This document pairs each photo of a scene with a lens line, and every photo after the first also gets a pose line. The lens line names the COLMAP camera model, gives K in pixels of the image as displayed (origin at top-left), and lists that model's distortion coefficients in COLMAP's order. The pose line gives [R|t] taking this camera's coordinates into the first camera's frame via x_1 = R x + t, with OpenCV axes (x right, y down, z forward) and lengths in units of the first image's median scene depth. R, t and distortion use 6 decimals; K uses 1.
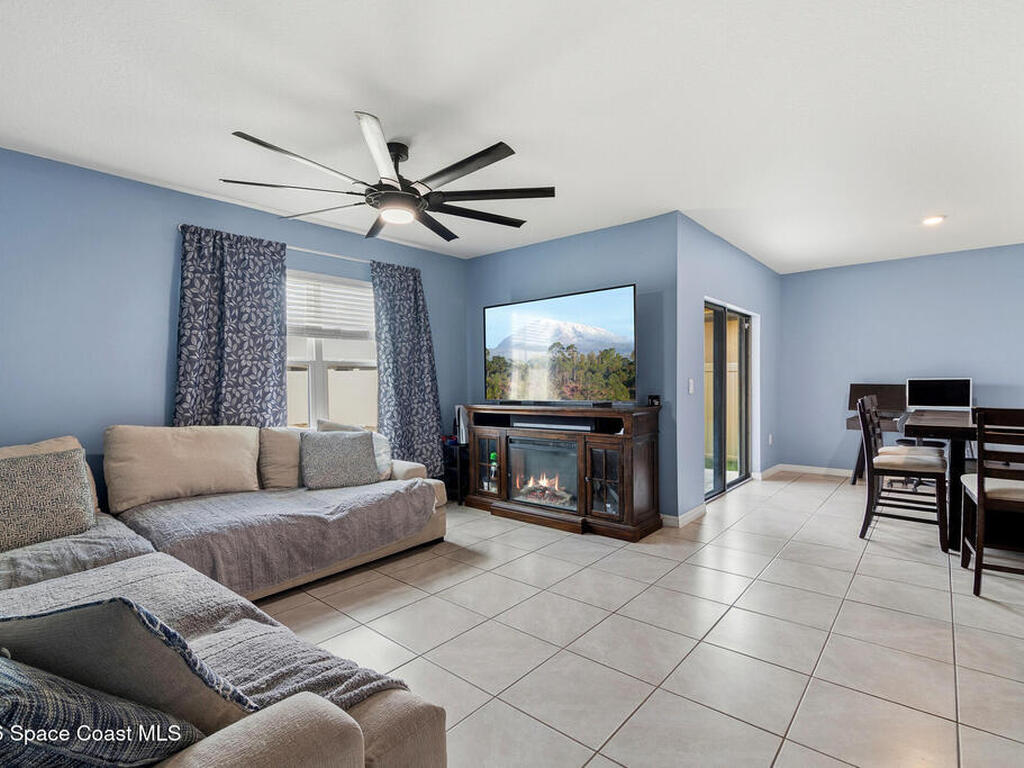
lens RADIAL K [[493.0, 0, 517.2], [0, 493.0, 381.5], [0, 0, 1]] dist [0.002627, 0.000368]
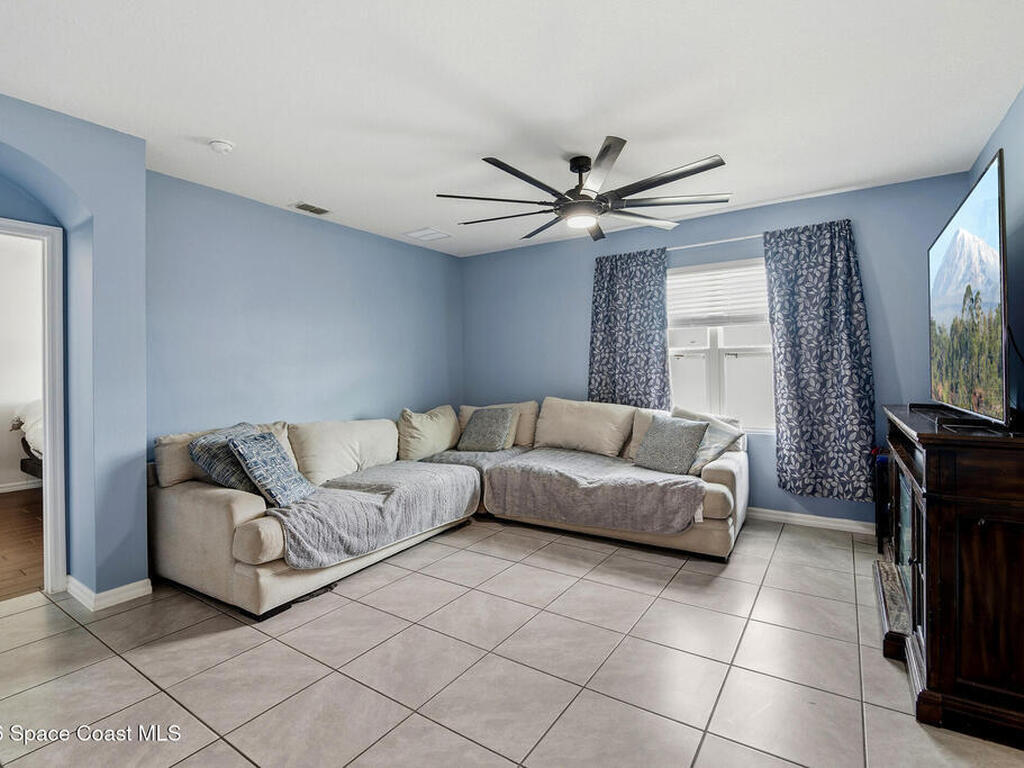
lens RADIAL K [[474.2, 0, 511.8], [0, 474.2, 362.7], [0, 0, 1]] dist [-0.000301, 0.000110]
pose [[0.155697, -0.010453, -0.987750, 0.542475], [0.003943, 0.999943, -0.009960, -0.006133], [0.987797, -0.002344, 0.155729, 0.483118]]
